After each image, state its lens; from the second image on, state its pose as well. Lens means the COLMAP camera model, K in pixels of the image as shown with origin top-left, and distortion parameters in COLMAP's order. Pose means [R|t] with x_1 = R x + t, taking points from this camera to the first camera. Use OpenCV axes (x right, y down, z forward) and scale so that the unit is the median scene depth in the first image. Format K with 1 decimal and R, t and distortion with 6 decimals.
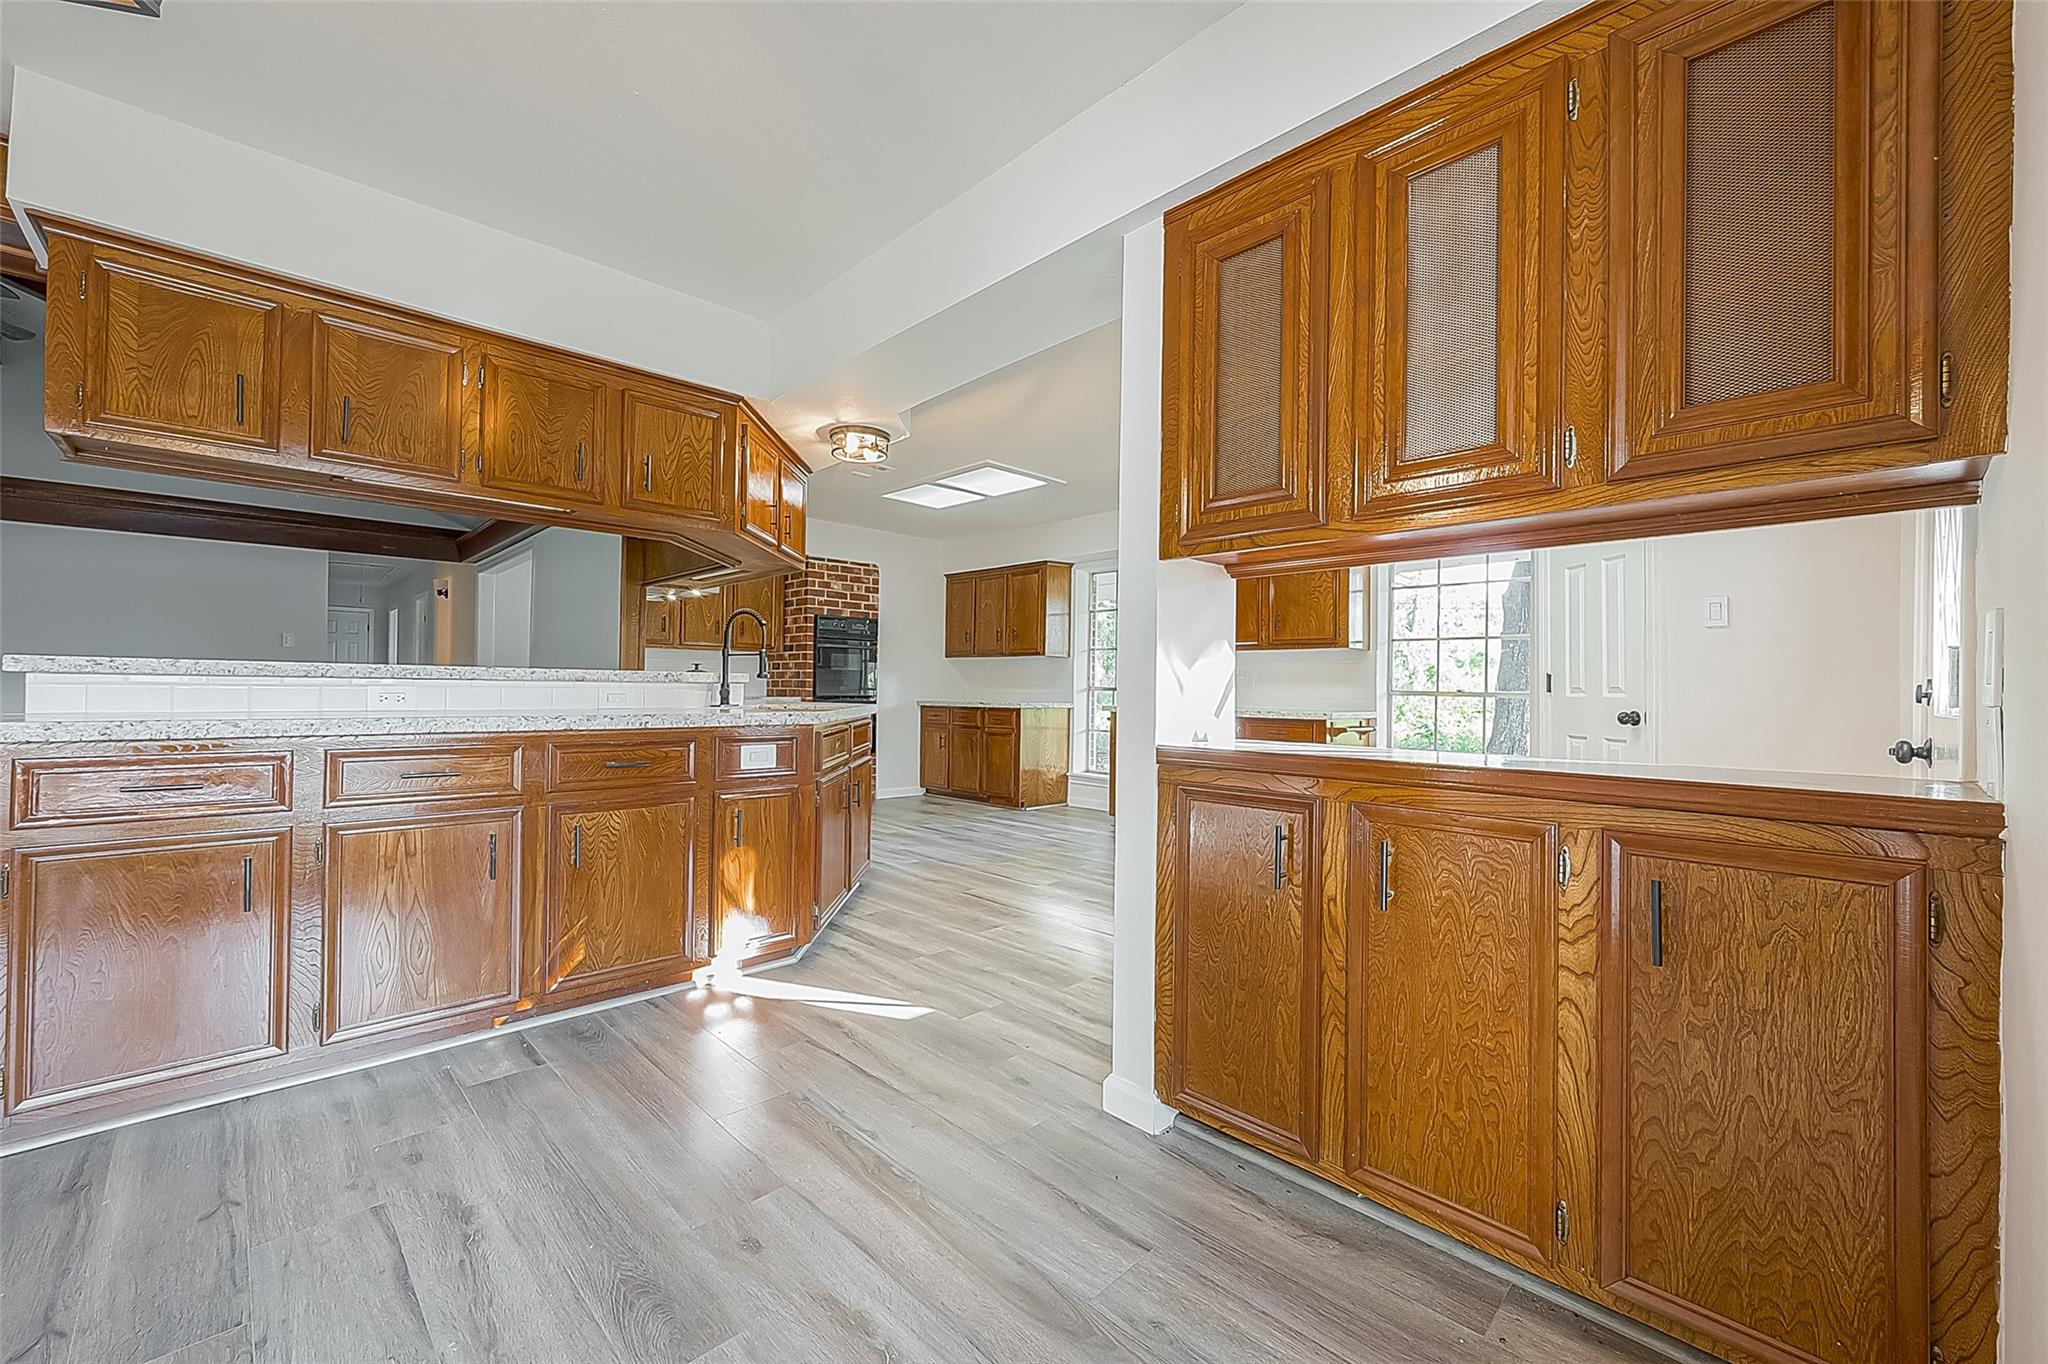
lens RADIAL K [[803.6, 0, 1038.2], [0, 803.6, 682.9], [0, 0, 1]] dist [-0.001334, 0.001039]
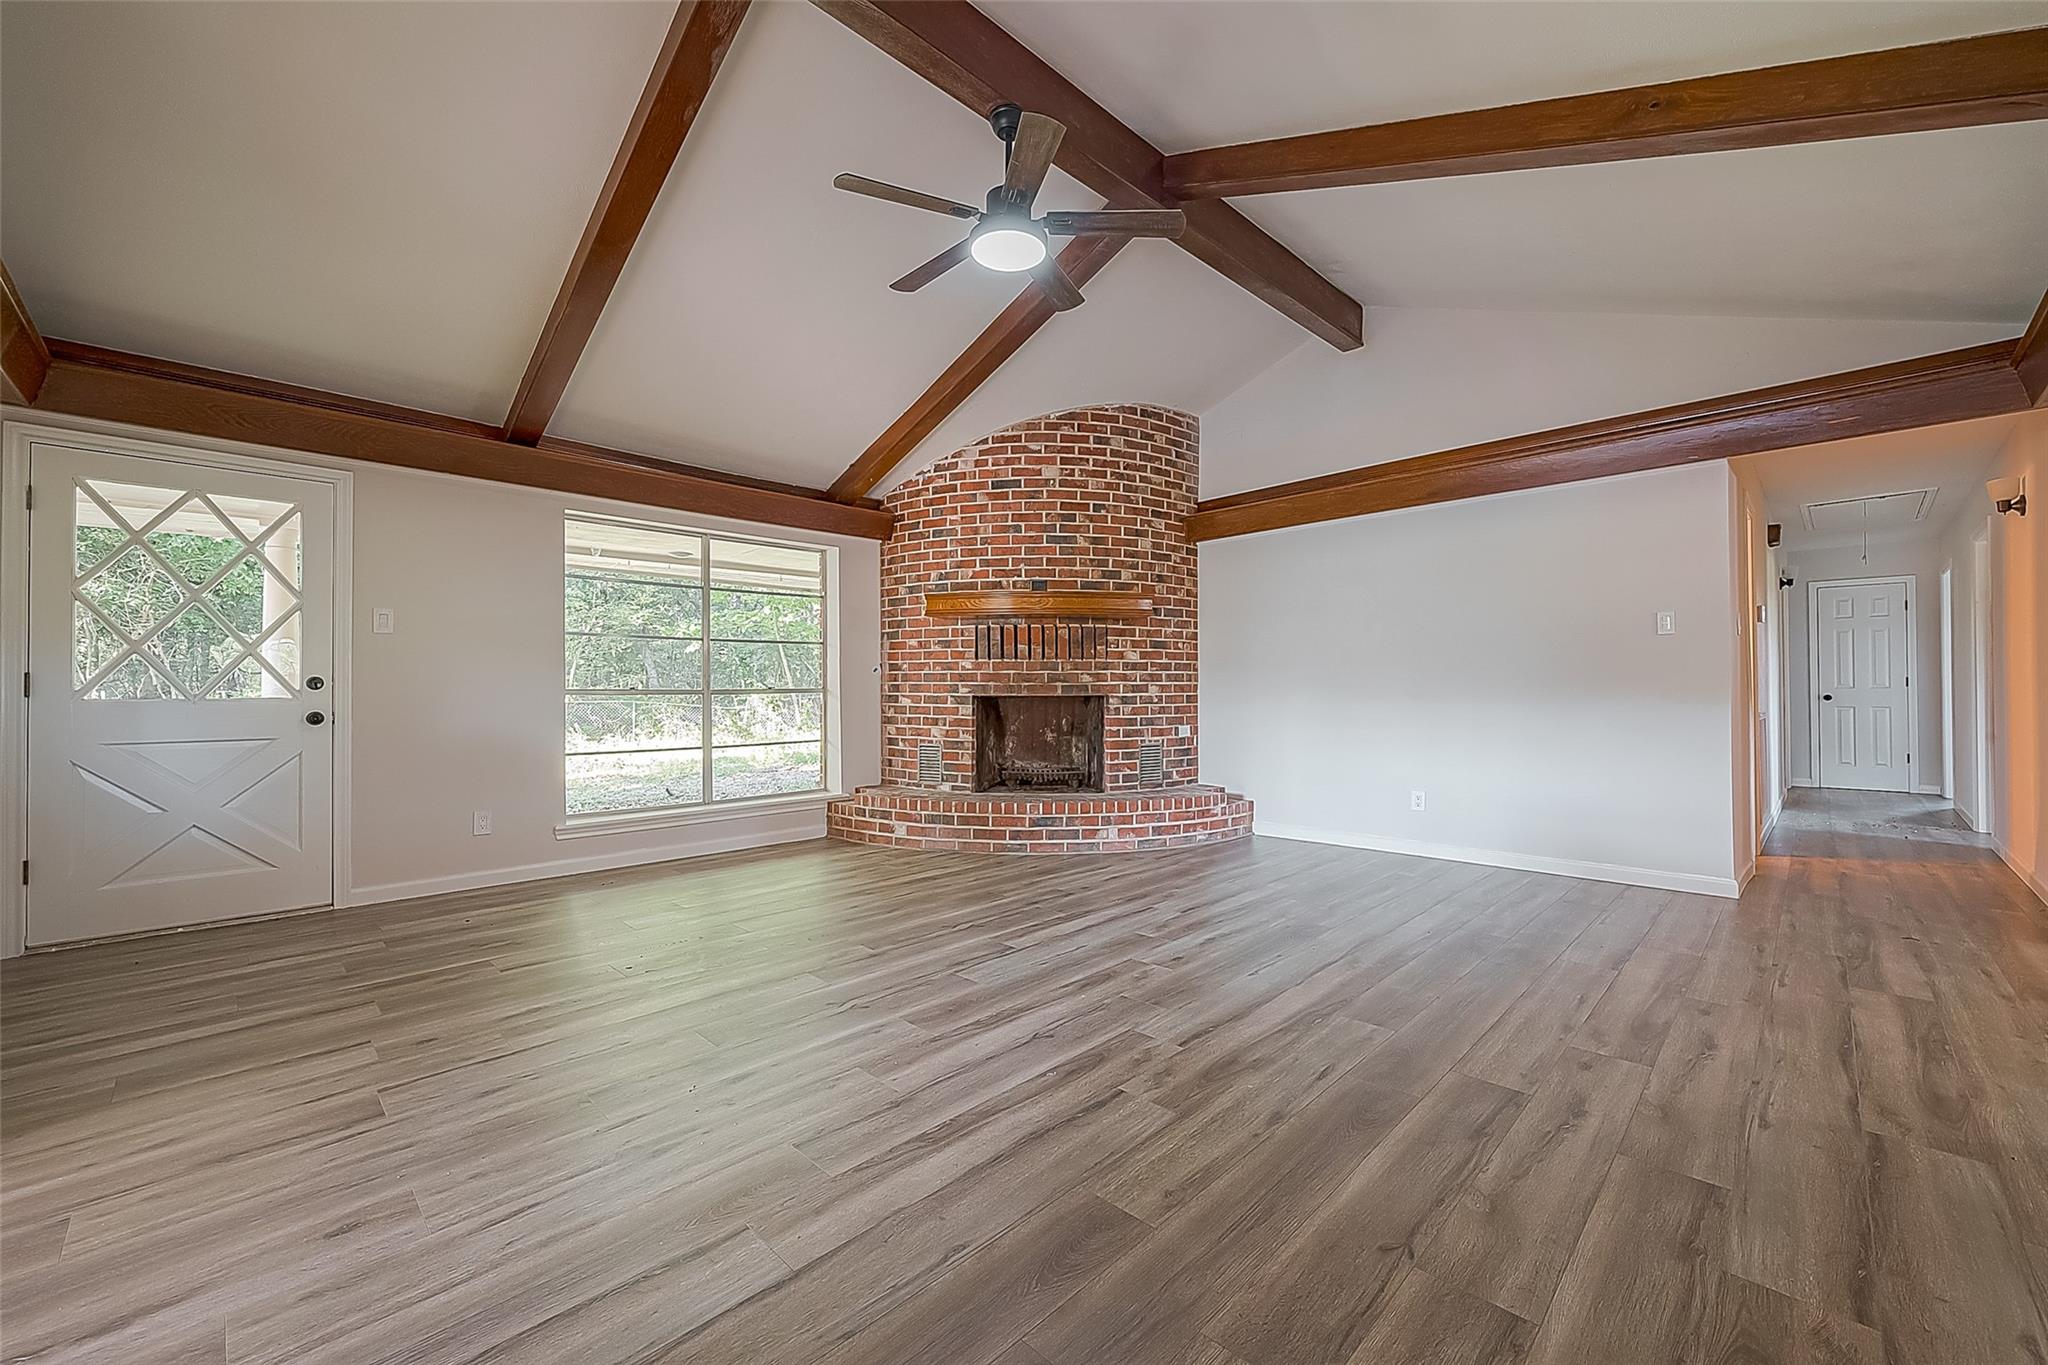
lens RADIAL K [[804.3, 0, 1035.4], [0, 804.3, 681.2], [0, 0, 1]] dist [-0.000375, -0.000986]
pose [[0.002106, -0.018135, -0.999833, -0.326663], [0.009581, 0.999790, -0.018114, -0.003425], [0.999952, -0.009541, 0.002279, 0.511410]]
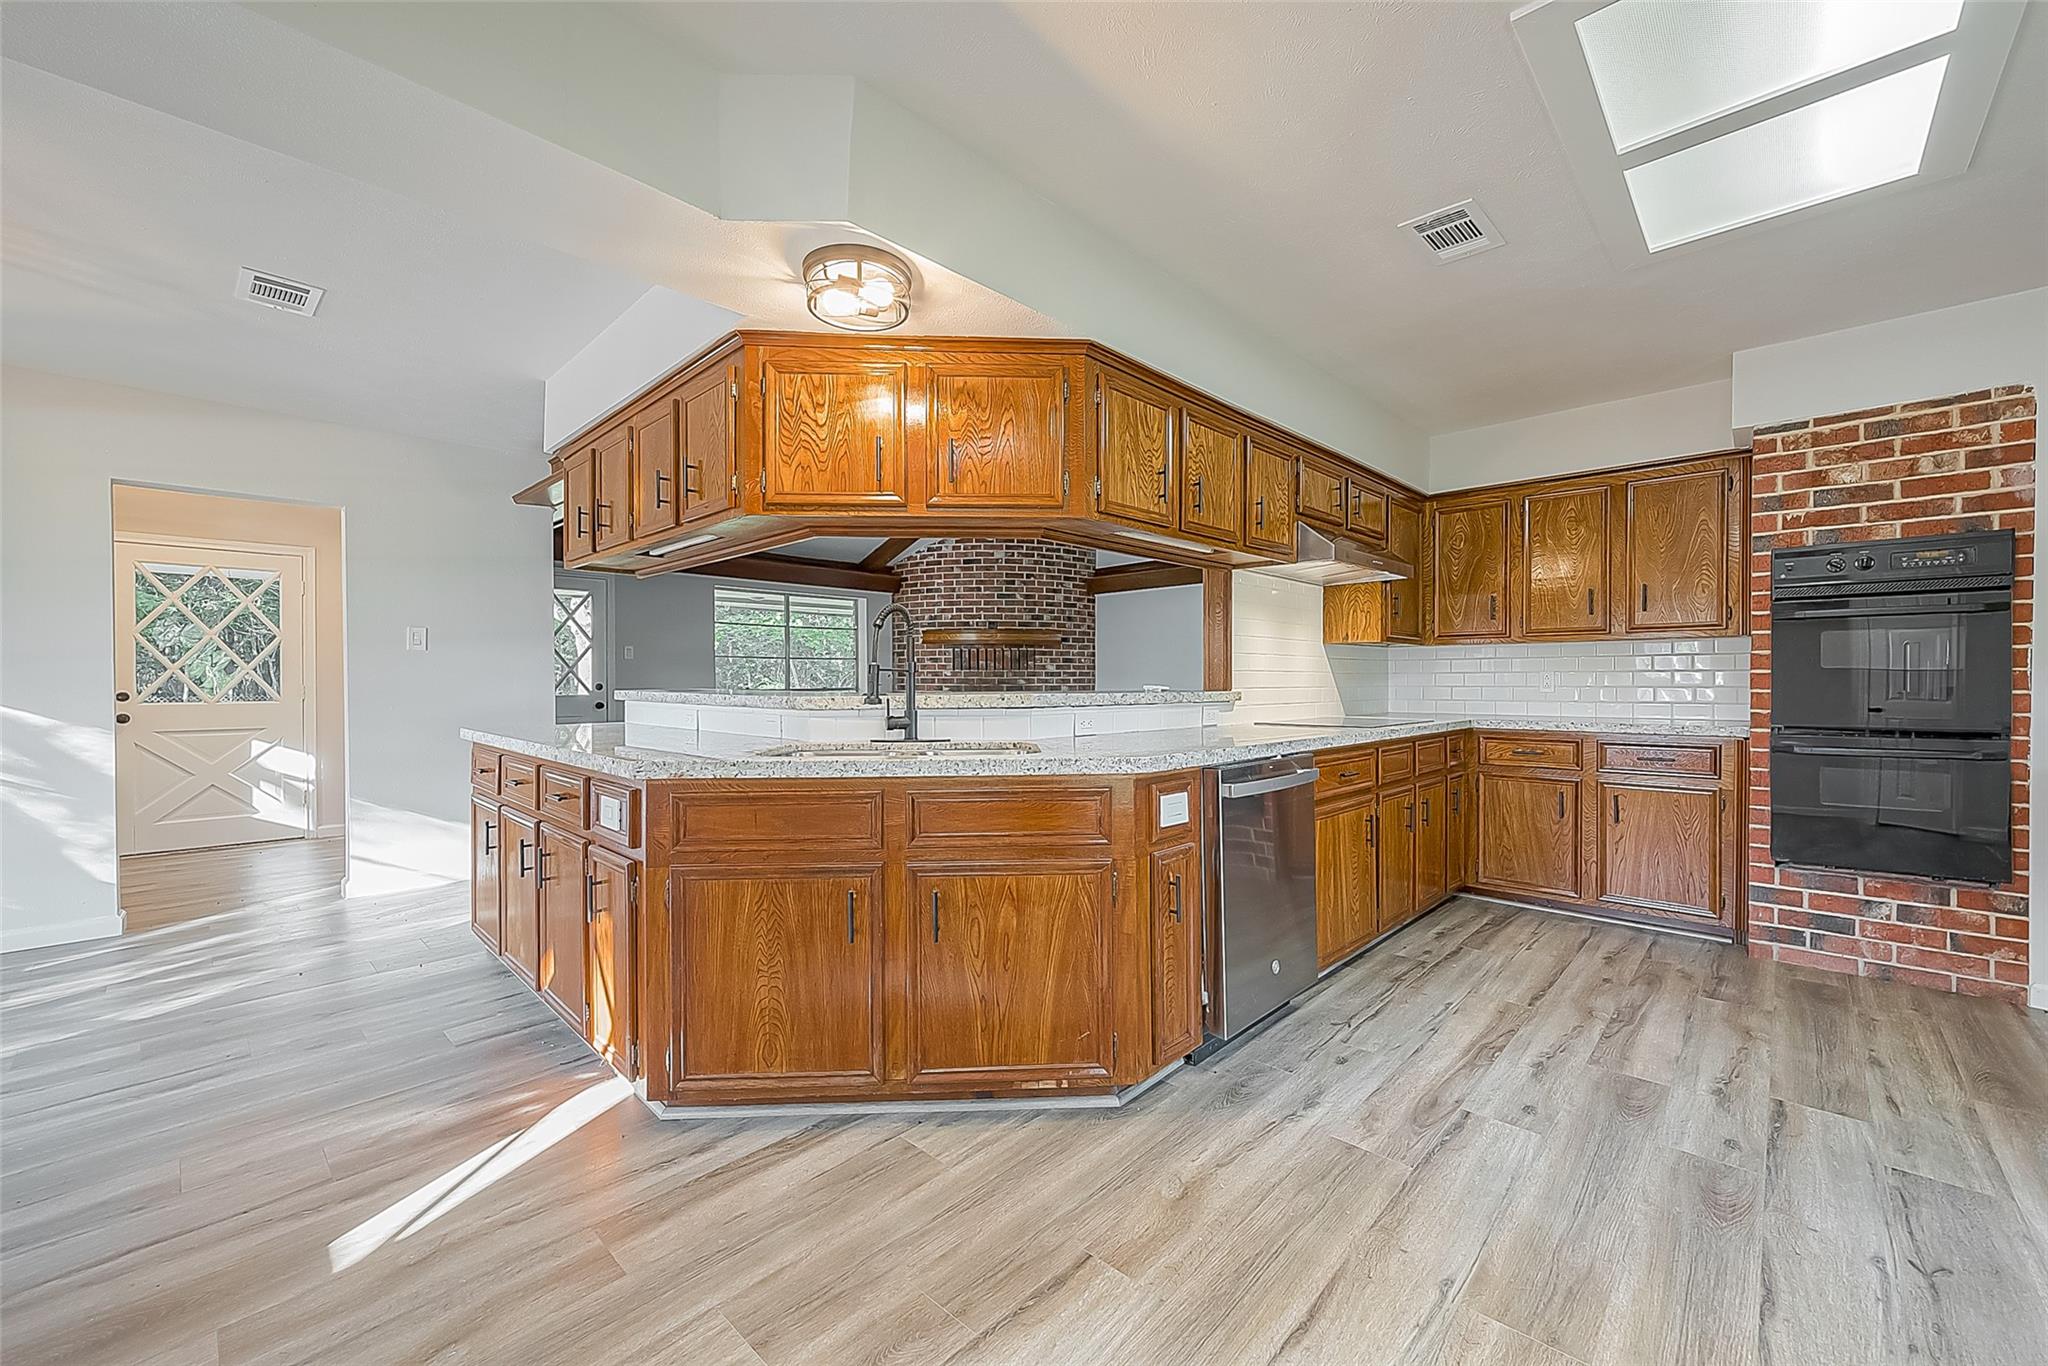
lens RADIAL K [[803.6, 0, 1038.2], [0, 803.6, 683.9], [0, 0, 1]] dist [-0.001334, 0.001039]
pose [[0.027602, -0.006243, -0.999599, 0.171311], [0.008962, 0.999942, -0.005997, -0.008898], [0.999579, -0.008793, 0.027656, 0.555160]]
